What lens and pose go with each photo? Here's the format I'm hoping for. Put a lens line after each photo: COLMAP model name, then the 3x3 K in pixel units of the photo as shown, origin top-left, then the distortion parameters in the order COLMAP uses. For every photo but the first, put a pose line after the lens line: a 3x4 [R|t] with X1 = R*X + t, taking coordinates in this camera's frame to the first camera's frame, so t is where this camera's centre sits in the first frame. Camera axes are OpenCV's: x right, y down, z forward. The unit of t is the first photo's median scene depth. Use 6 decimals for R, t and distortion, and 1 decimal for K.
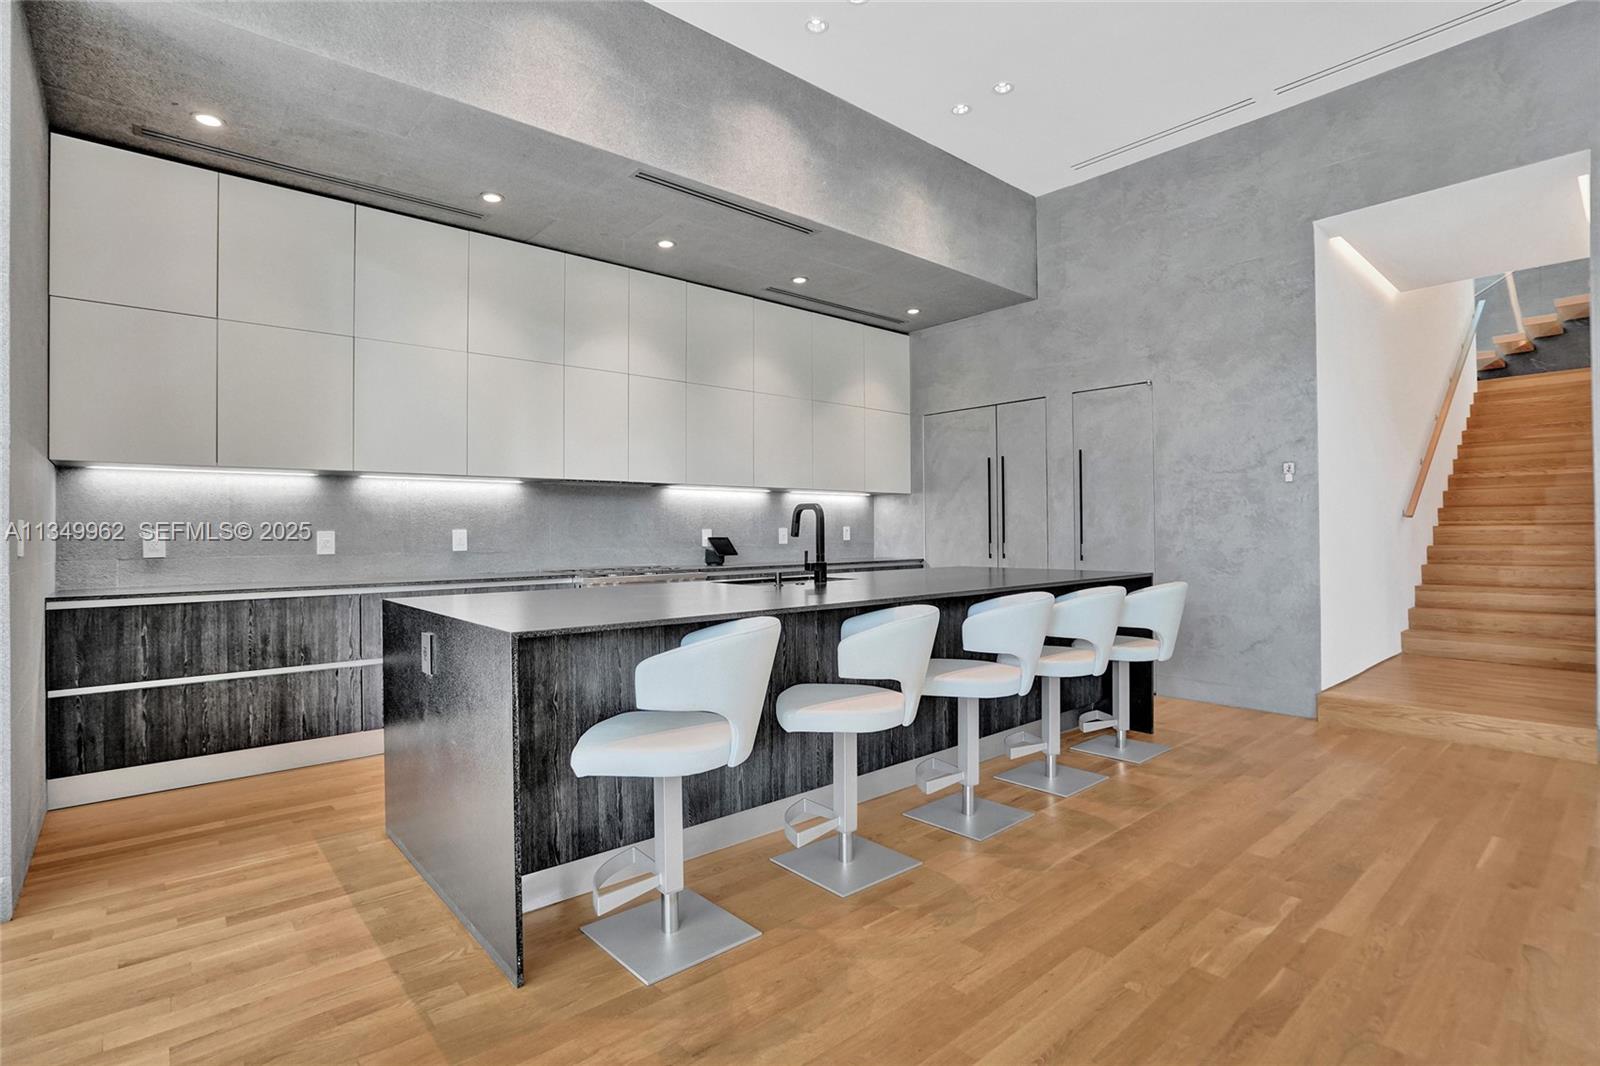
lens RADIAL K [[769.0, 0, 800.2], [0, 769.0, 530.8], [0, 0, 1]] dist [-0.031496, -0.000385]
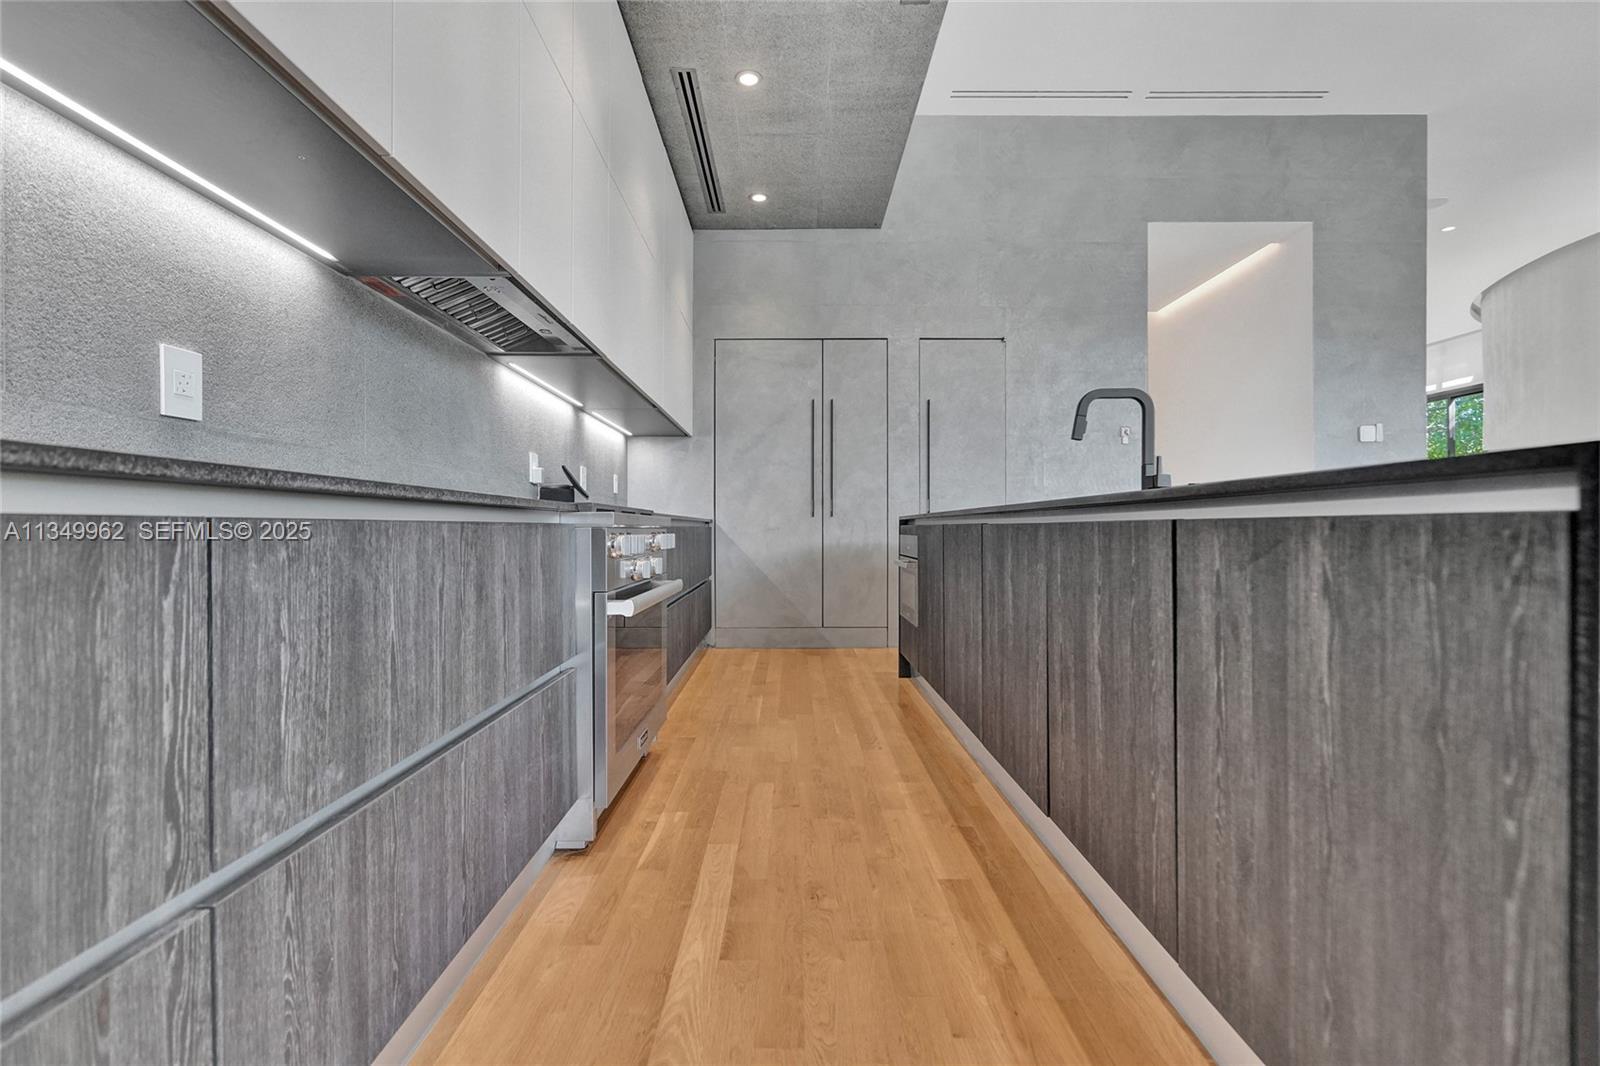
lens RADIAL K [[737.3, 0, 808.5], [0, 737.3, 530.9], [0, 0, 1]] dist [-0.002338, -0.000847]
pose [[0.661886, 0.006214, 0.749579, -0.523335], [-0.008305, 0.999965, -0.000956, 0.071223], [-0.749559, -0.005592, 0.661914, 0.651363]]
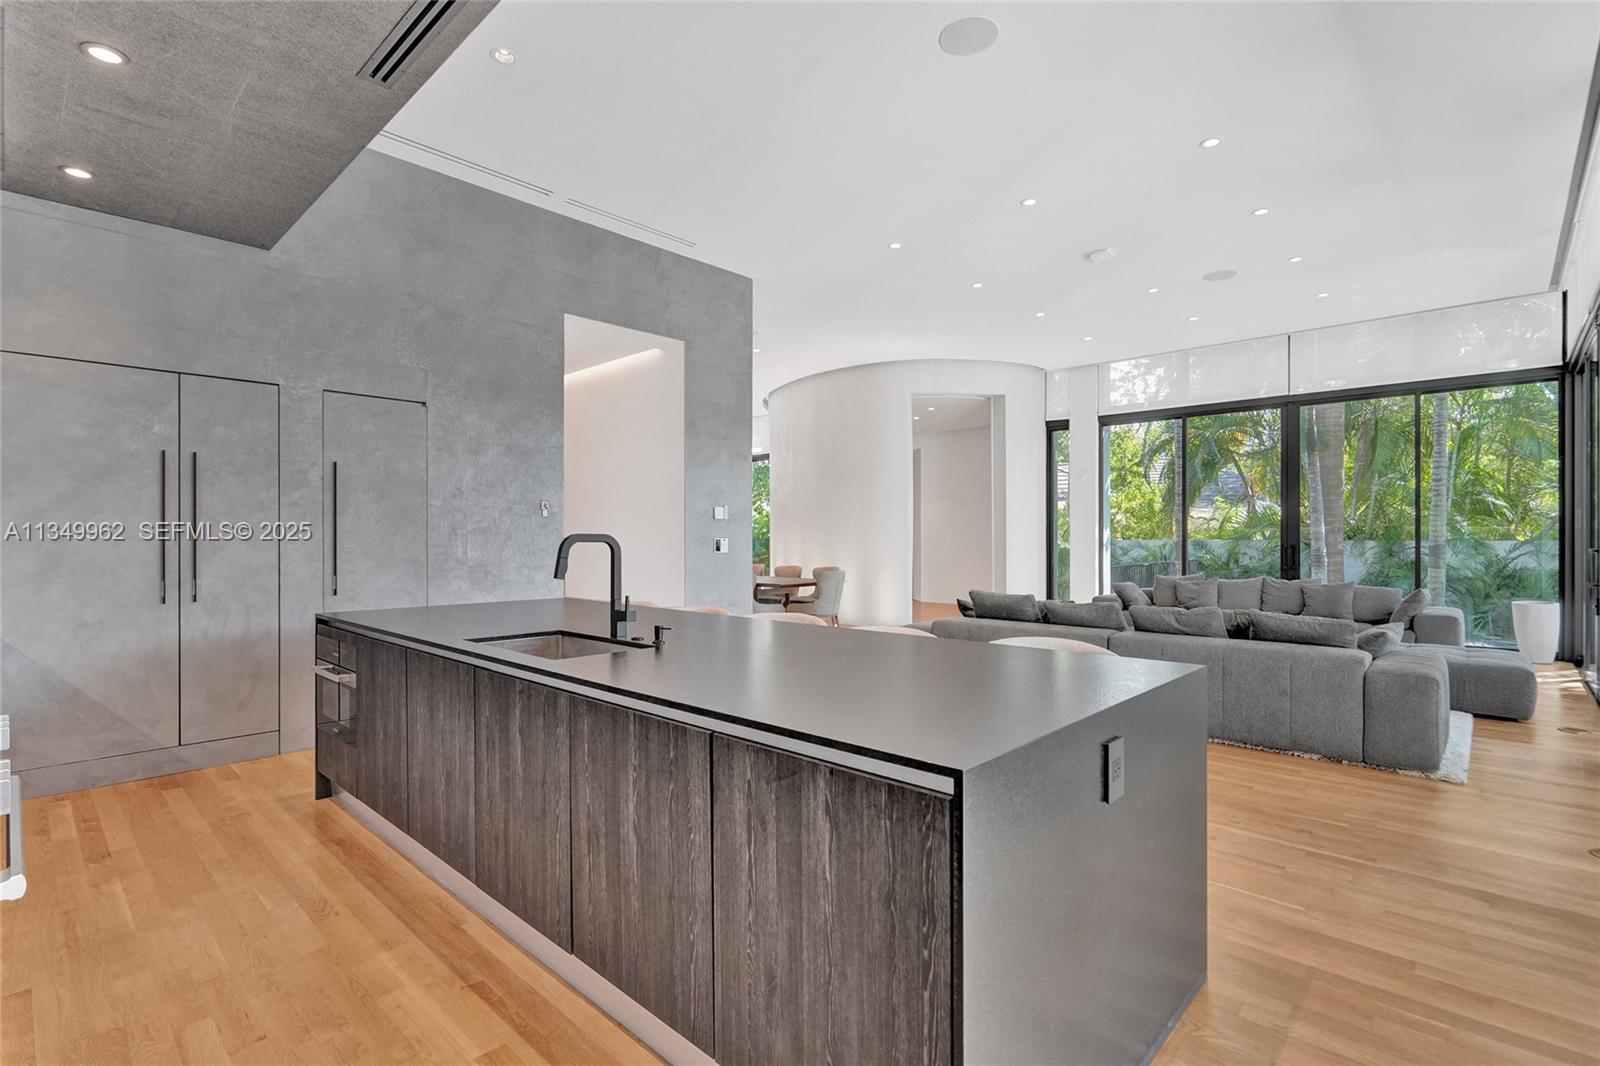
lens RADIAL K [[737.3, 0, 805.9], [0, 737.3, 529.9], [0, 0, 1]] dist [-0.002338, -0.000847]
pose [[-0.090111, 0.015648, 0.995809, -0.603797], [-0.009185, 0.999821, -0.016542, -0.027316], [-0.995889, -0.010638, -0.089951, 0.714522]]
